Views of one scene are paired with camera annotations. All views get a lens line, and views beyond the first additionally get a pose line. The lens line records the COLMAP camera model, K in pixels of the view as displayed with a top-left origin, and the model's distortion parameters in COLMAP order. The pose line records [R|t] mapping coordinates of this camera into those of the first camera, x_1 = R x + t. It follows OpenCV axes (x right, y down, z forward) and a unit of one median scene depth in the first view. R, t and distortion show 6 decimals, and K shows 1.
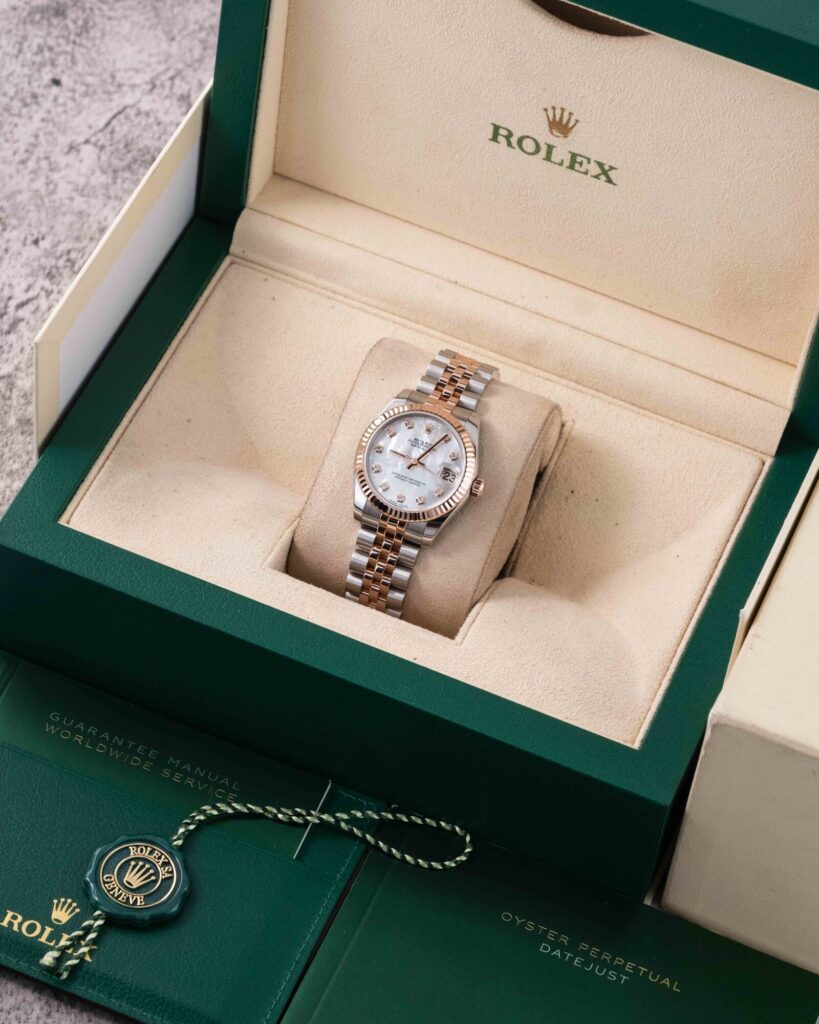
lens RADIAL K [[4137.6, 0, 409.5], [0, 4137.6, 512.0], [0, 0, 1]] dist [0.425317, -3.978793]
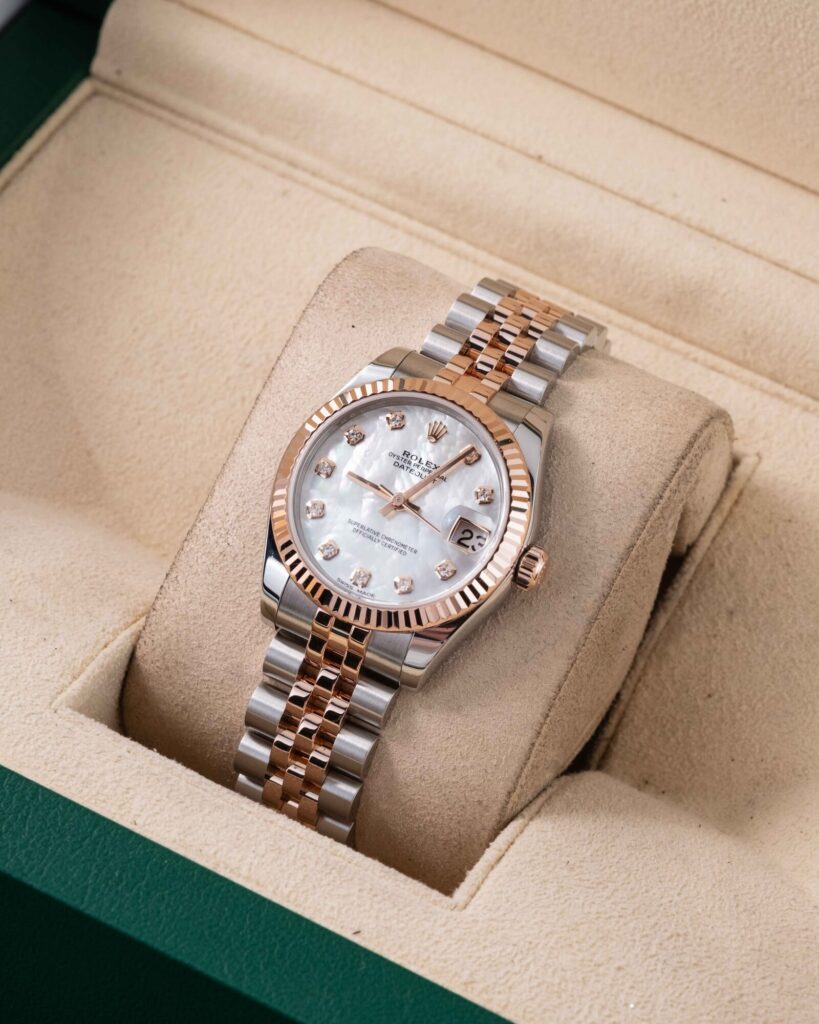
lens RADIAL K [[4137.6, 0, 409.5], [0, 4137.6, 512.0], [0, 0, 1]] dist [0.425317, -3.978793]
pose [[0.994783, 0.074386, -0.069814, 0.034063], [-0.077933, 0.995727, -0.049531, 0.011549], [0.065831, 0.054713, 0.996330, 0.531856]]
